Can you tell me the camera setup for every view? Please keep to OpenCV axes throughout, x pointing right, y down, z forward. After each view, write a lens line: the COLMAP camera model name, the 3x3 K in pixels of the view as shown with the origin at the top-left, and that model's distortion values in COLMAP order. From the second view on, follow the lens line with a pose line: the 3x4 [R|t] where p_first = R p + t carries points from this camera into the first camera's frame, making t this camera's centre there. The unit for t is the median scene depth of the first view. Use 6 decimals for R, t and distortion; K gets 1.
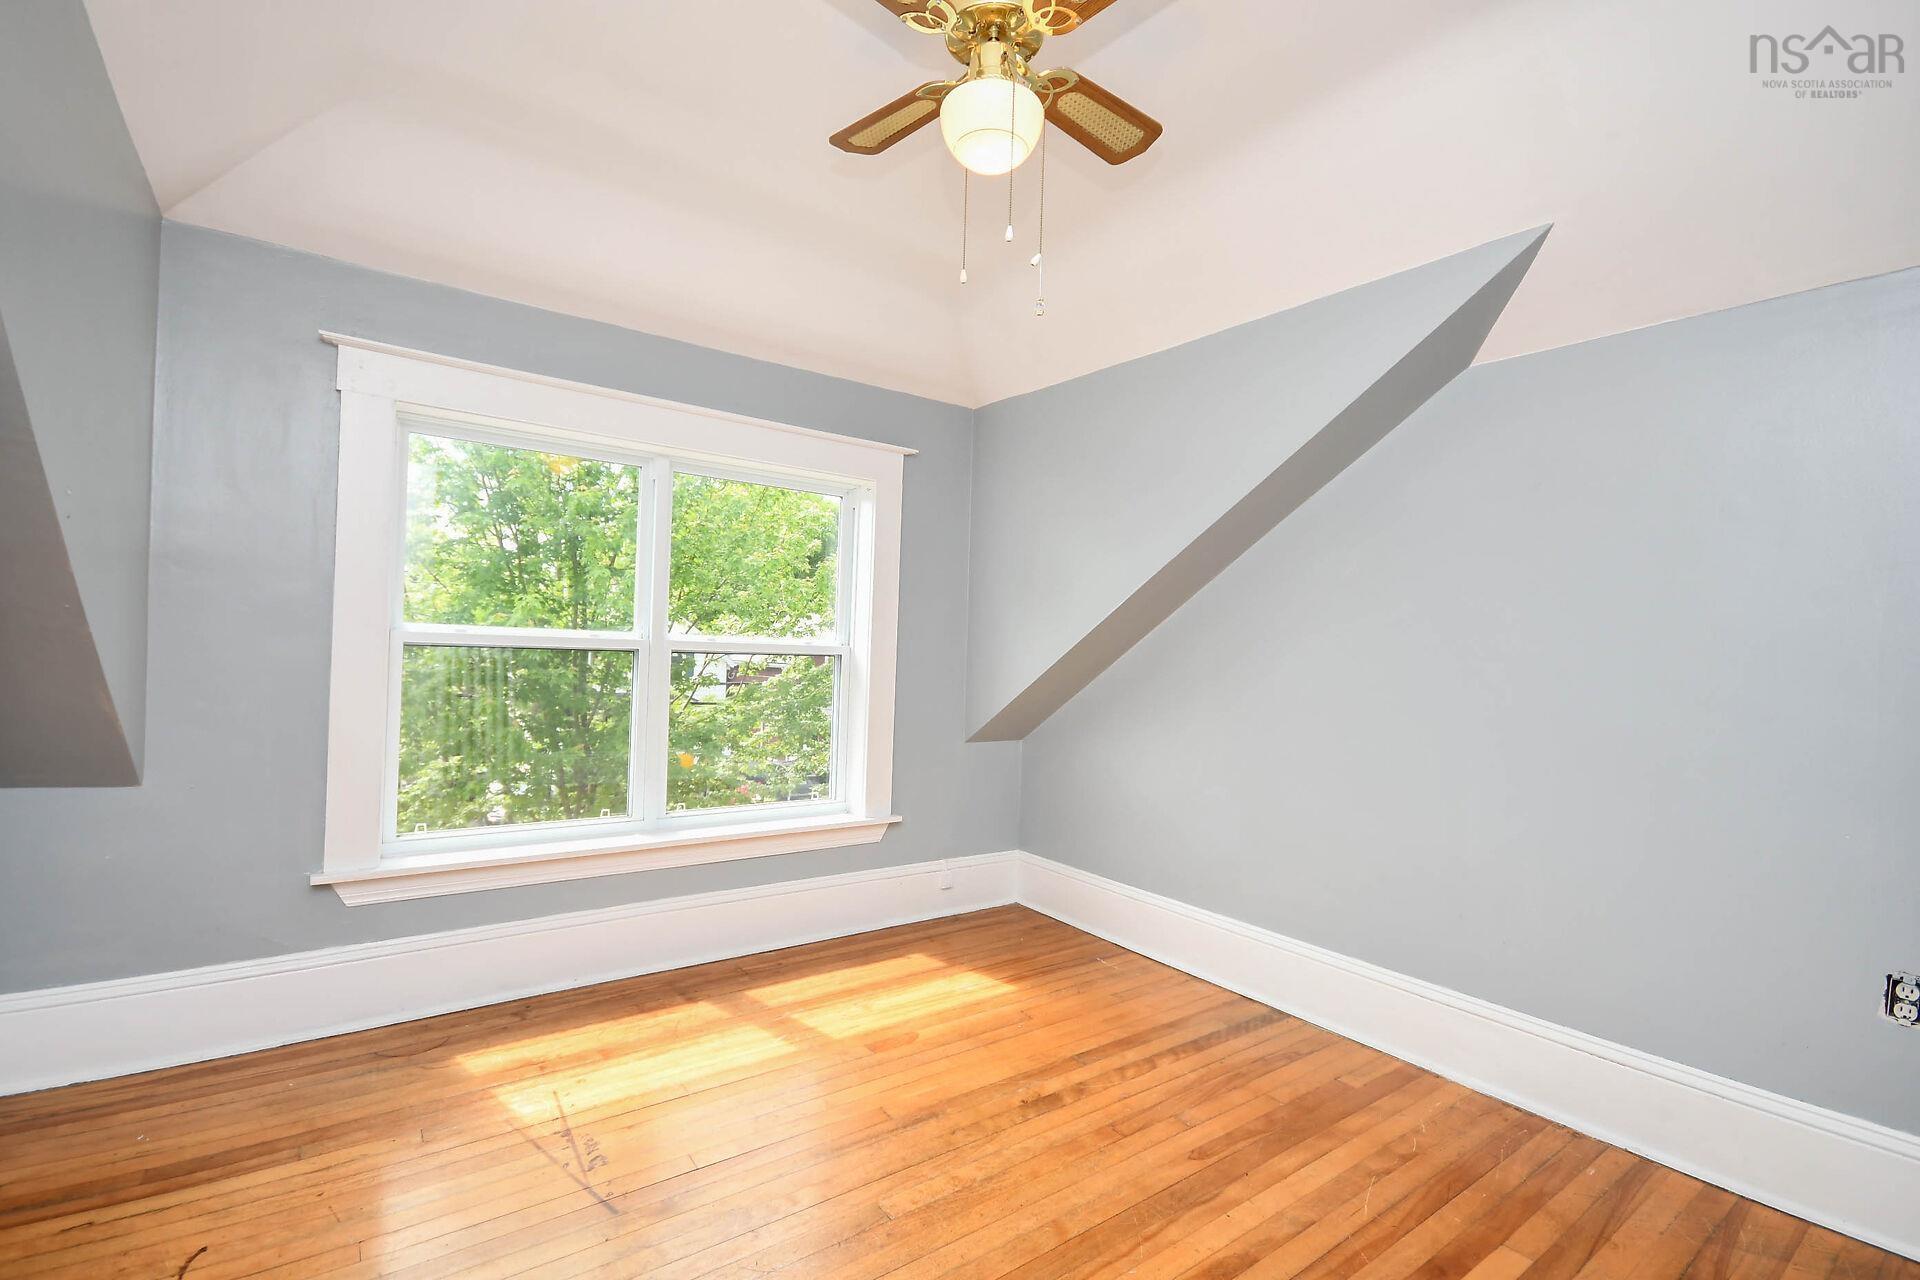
lens RADIAL K [[845.2, 0, 954.9], [0, 845.2, 650.0], [0, 0, 1]] dist [0.006889, -0.010990]
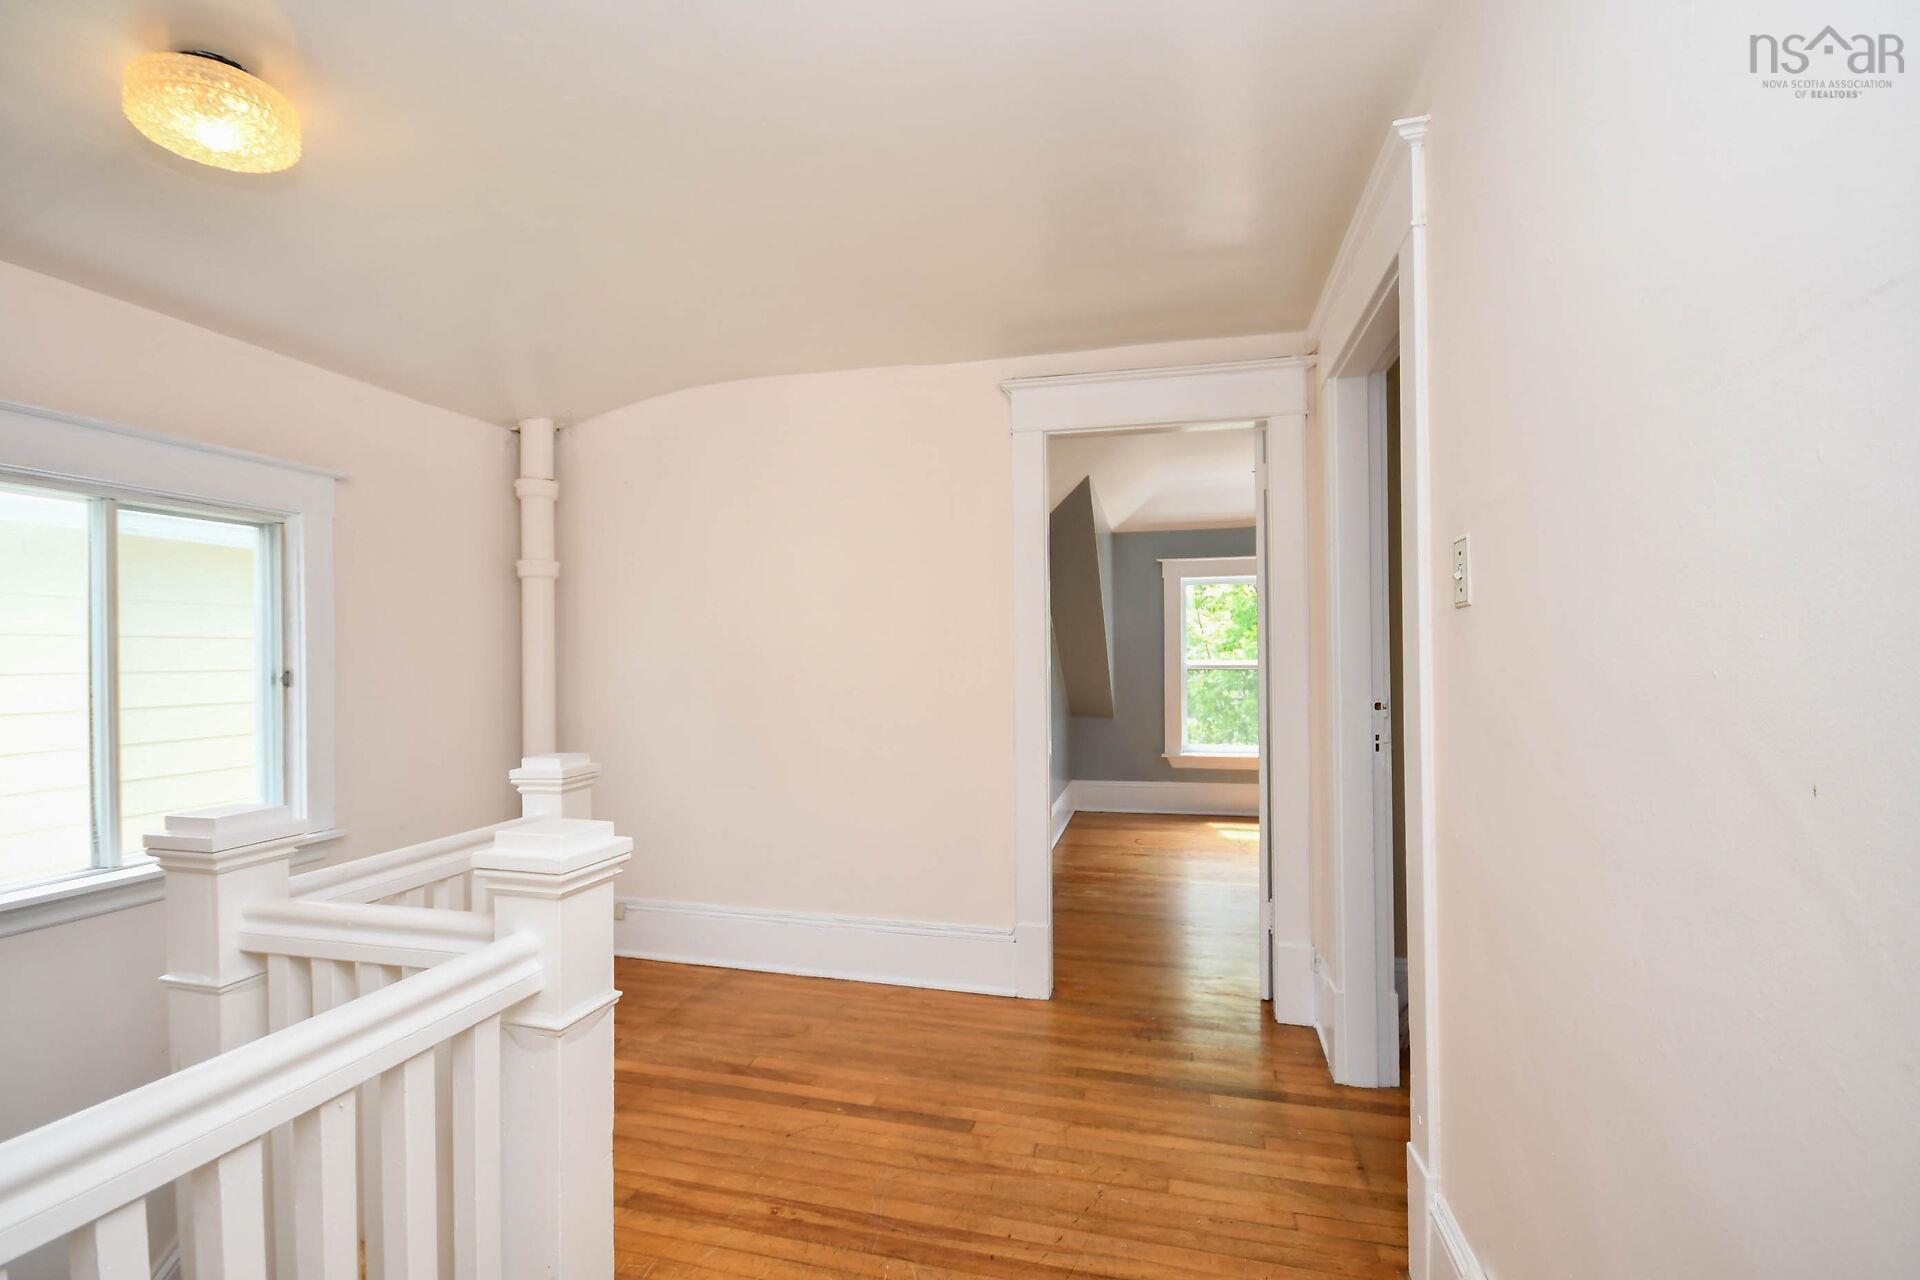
lens RADIAL K [[845.2, 0, 954.9], [0, 845.2, 650.0], [0, 0, 1]] dist [0.006889, -0.010990]
pose [[0.645757, -0.036108, -0.762689, 0.219890], [0.032622, 0.999274, -0.019688, -0.017355], [0.762846, -0.012167, 0.646466, -0.307815]]
